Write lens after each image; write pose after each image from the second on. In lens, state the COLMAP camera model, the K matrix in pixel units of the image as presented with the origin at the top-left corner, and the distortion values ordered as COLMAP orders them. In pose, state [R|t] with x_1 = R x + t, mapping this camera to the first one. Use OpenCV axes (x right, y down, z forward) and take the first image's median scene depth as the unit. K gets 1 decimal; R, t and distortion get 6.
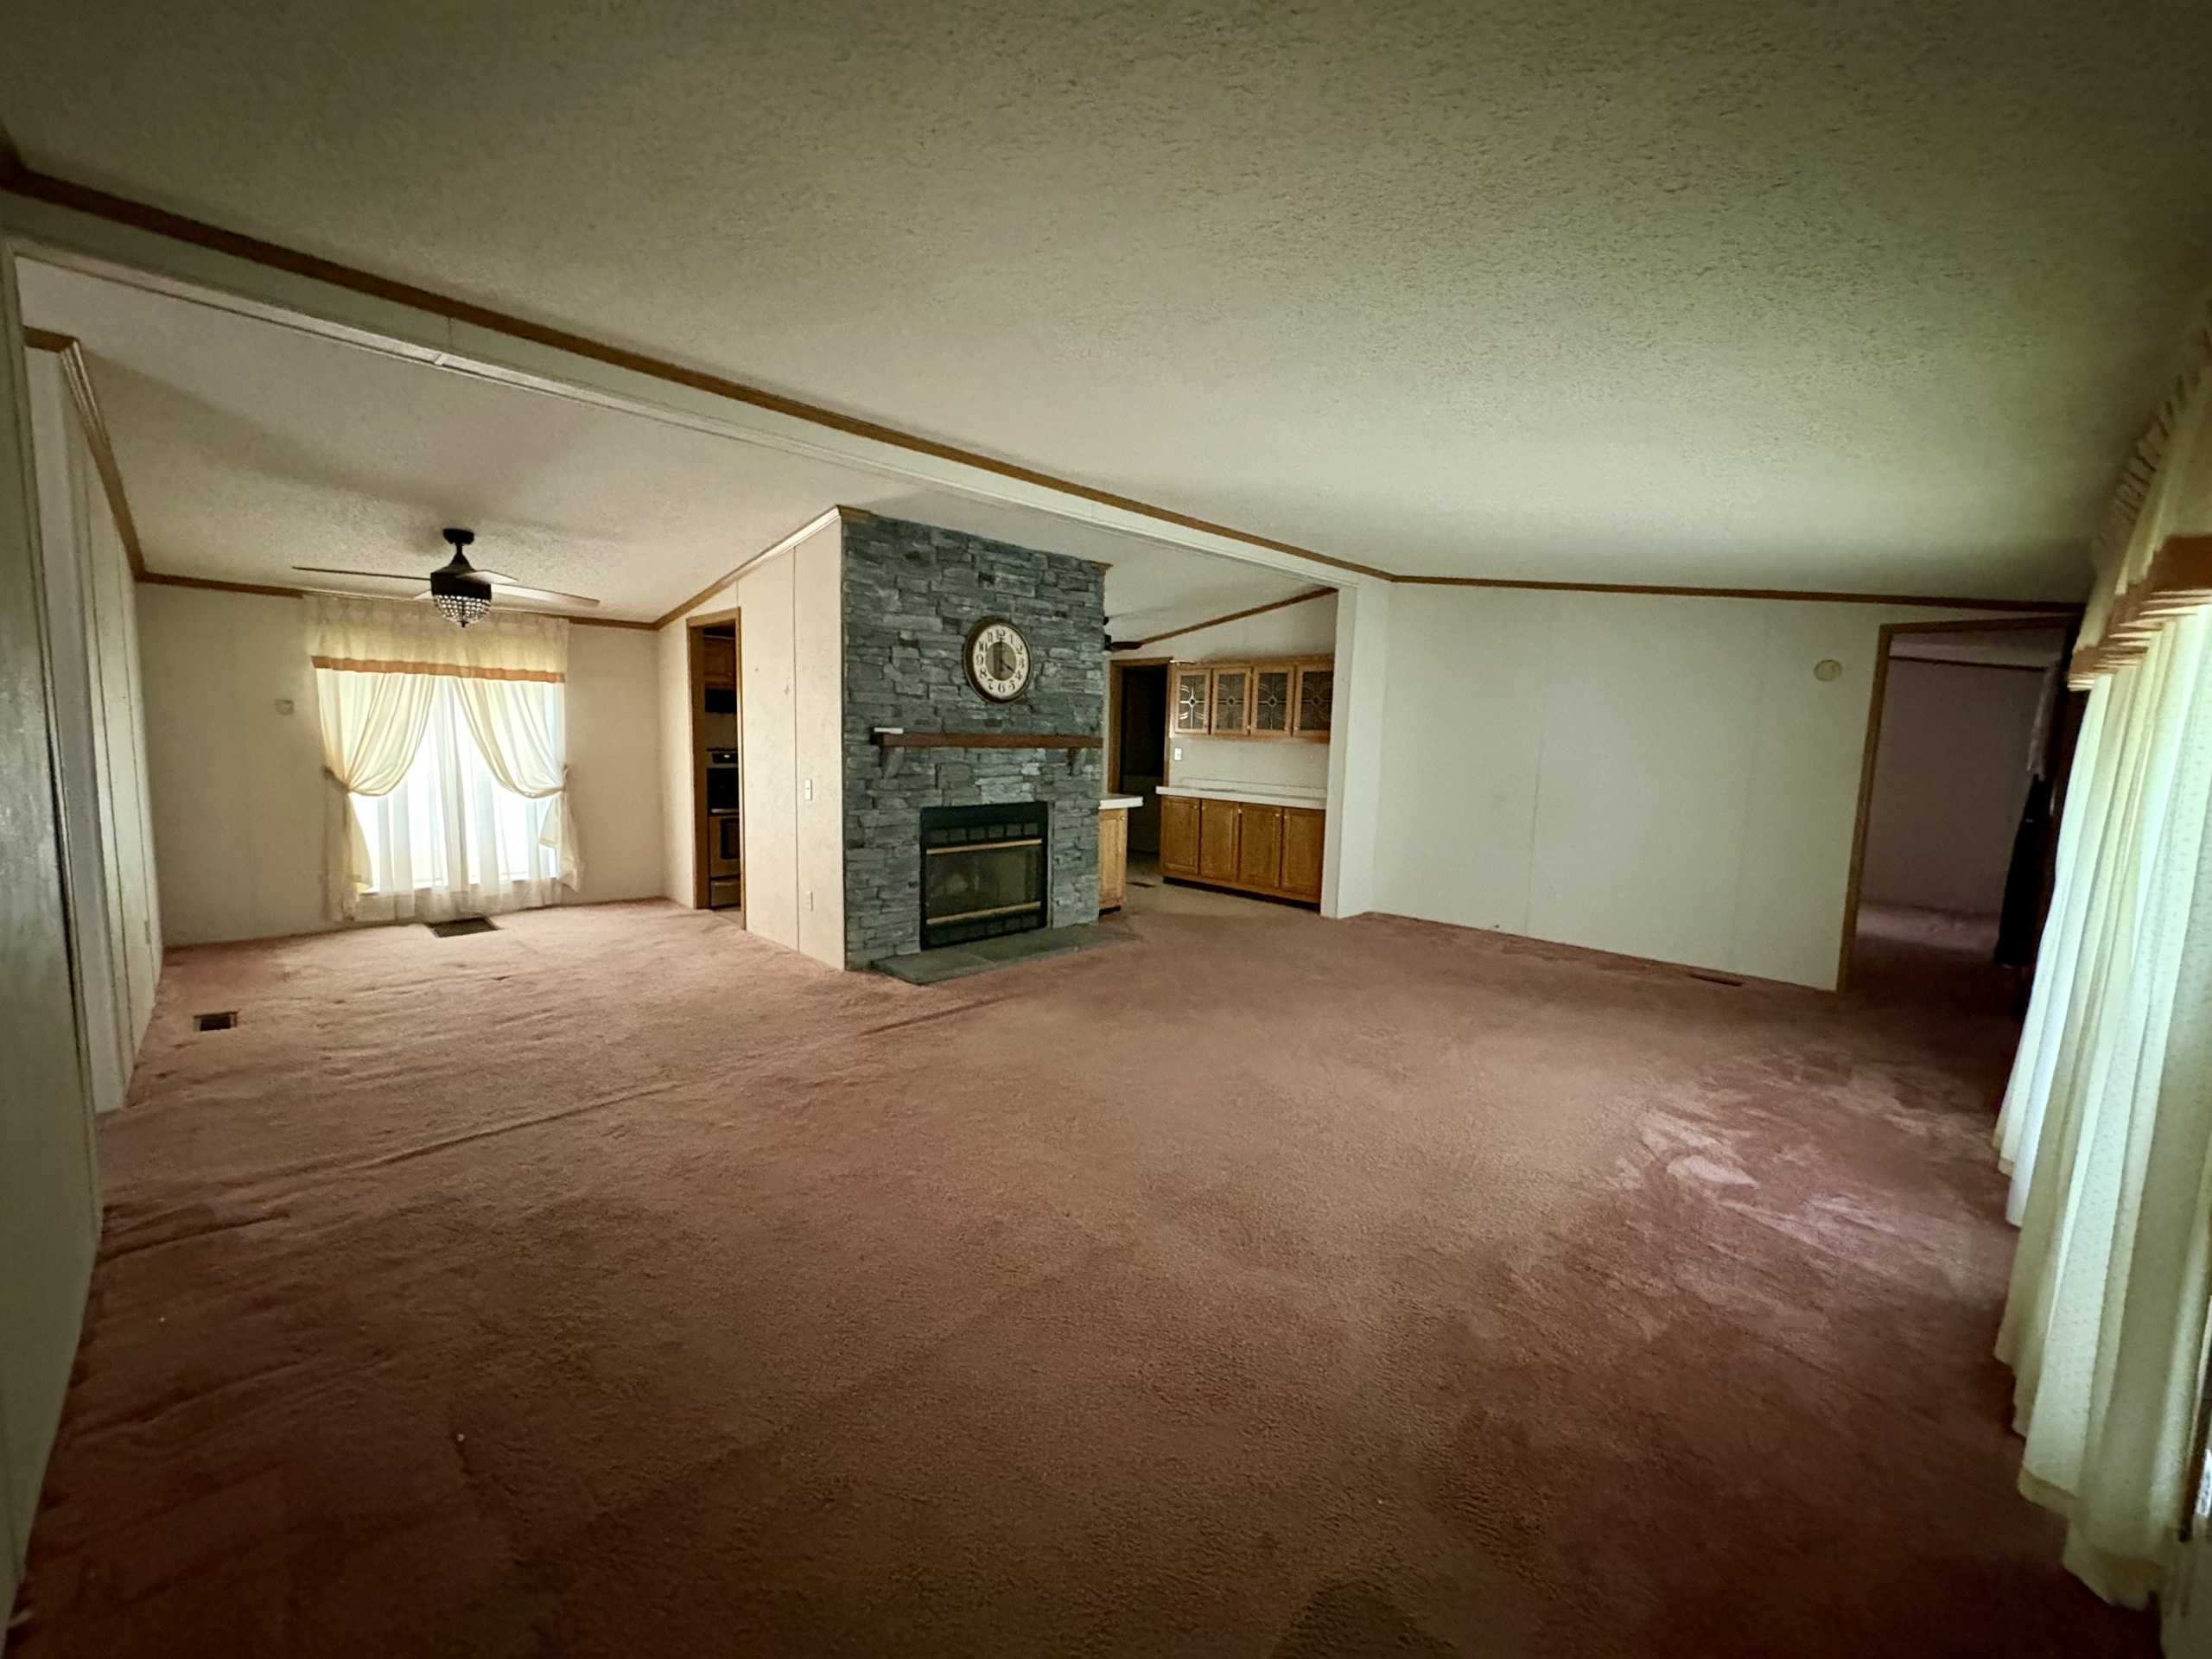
lens RADIAL K [[886.3, 0, 1104.0], [0, 886.3, 830.7], [0, 0, 1]] dist [-0.000533, -0.000188]
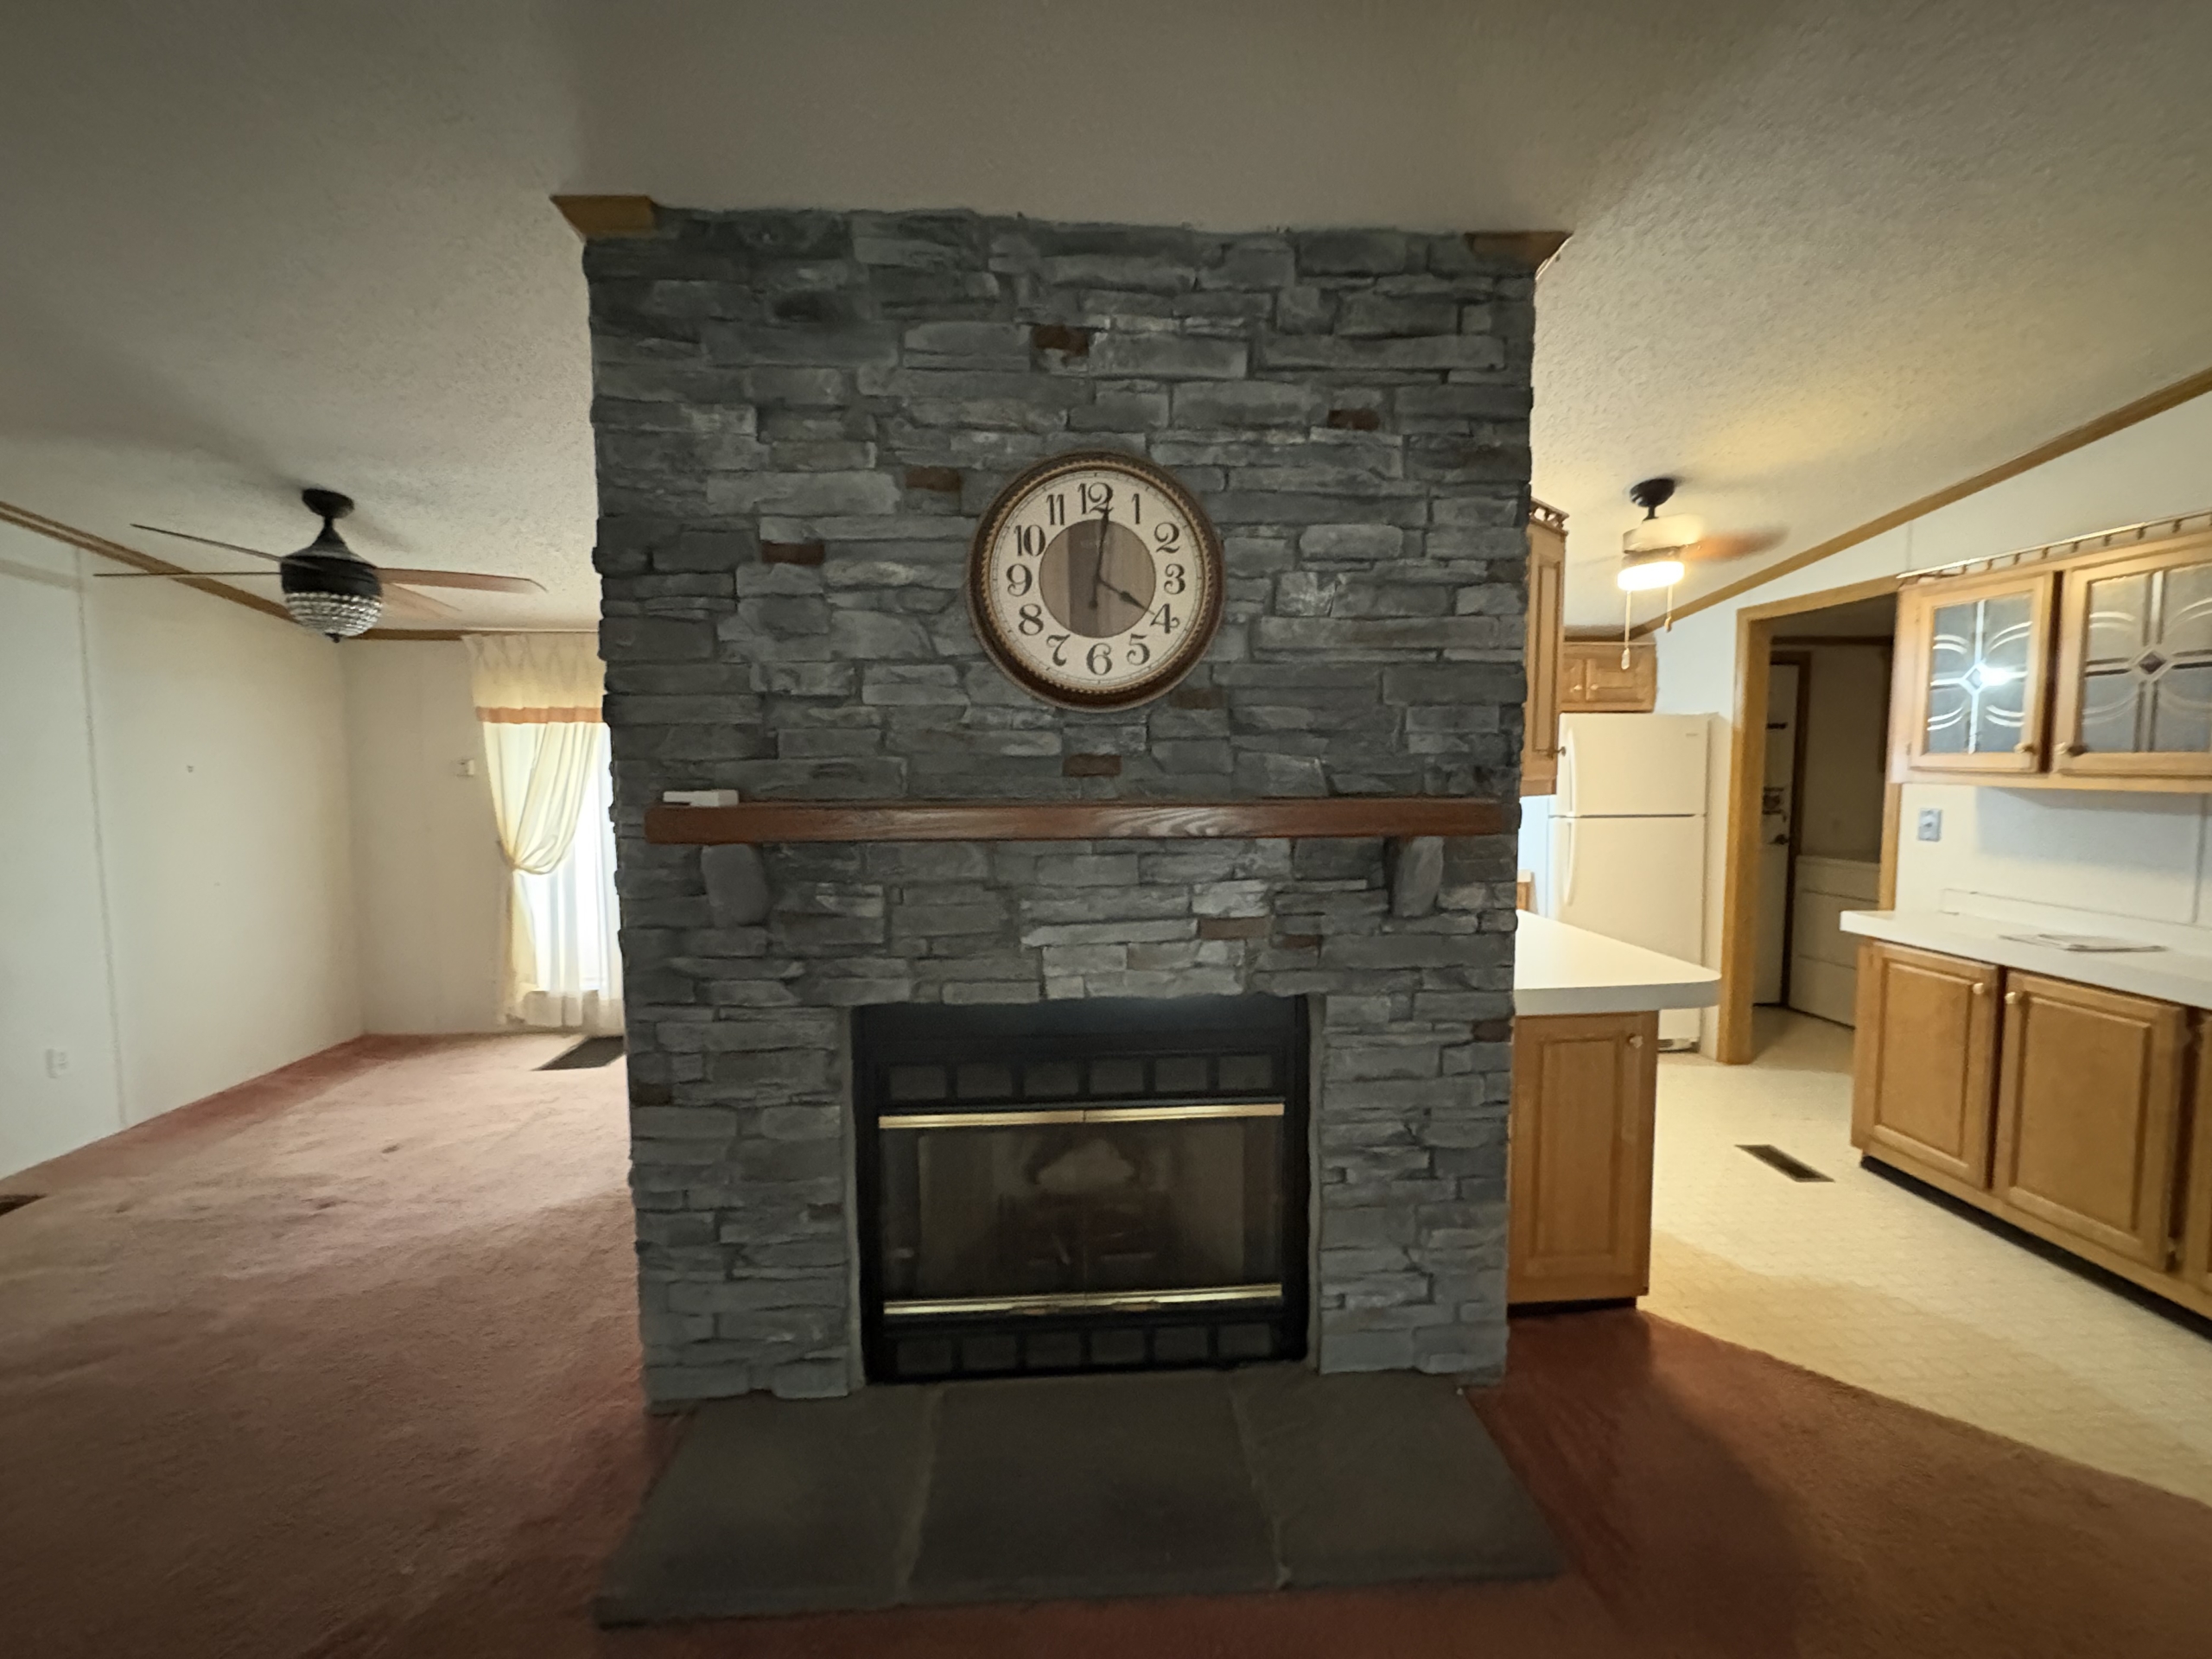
lens RADIAL K [[886.3, 0, 1101.8], [0, 886.3, 828.3], [0, 0, 1]] dist [-0.000533, -0.000188]
pose [[0.751655, 0.020324, -0.659243, 0.104614], [-0.049362, 0.998455, -0.025500, -0.090165], [0.657707, 0.051709, 0.751497, 0.758116]]
